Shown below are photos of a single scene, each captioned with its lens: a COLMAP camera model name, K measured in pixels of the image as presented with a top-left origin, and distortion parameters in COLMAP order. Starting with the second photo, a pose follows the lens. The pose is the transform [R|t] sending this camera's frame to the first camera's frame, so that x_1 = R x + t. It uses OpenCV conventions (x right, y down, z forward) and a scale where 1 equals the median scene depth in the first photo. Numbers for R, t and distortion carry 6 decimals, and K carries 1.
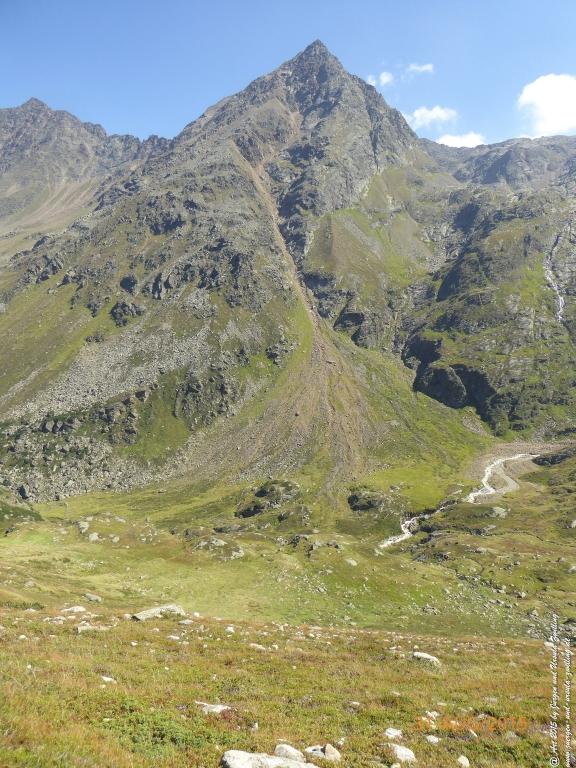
lens RADIAL K [[542.4, 0, 289.6], [0, 542.4, 391.0], [0, 0, 1]] dist [-0.019793, -0.007231]
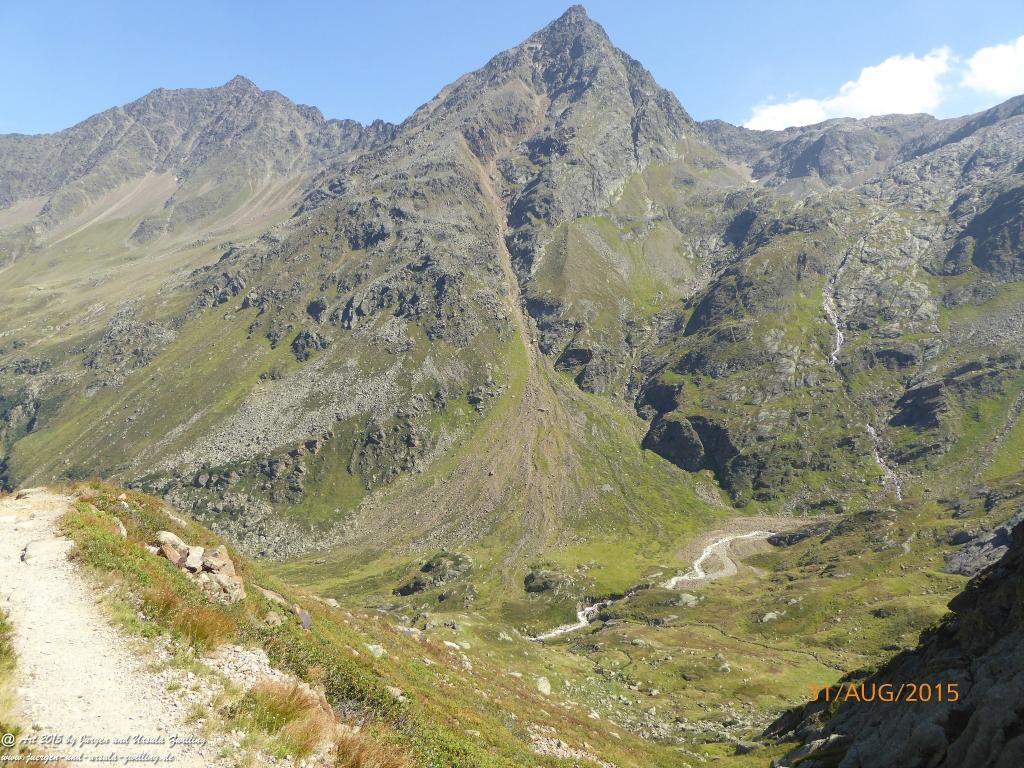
lens RADIAL K [[723.2, 0, 503.8], [0, 723.2, 386.6], [0, 0, 1]] dist [-0.019793, -0.007231]
pose [[0.995945, 0.015914, -0.088541, 0.099949], [-0.022276, 0.997203, -0.071337, -0.008565], [0.087158, 0.073020, 0.993515, -0.074377]]
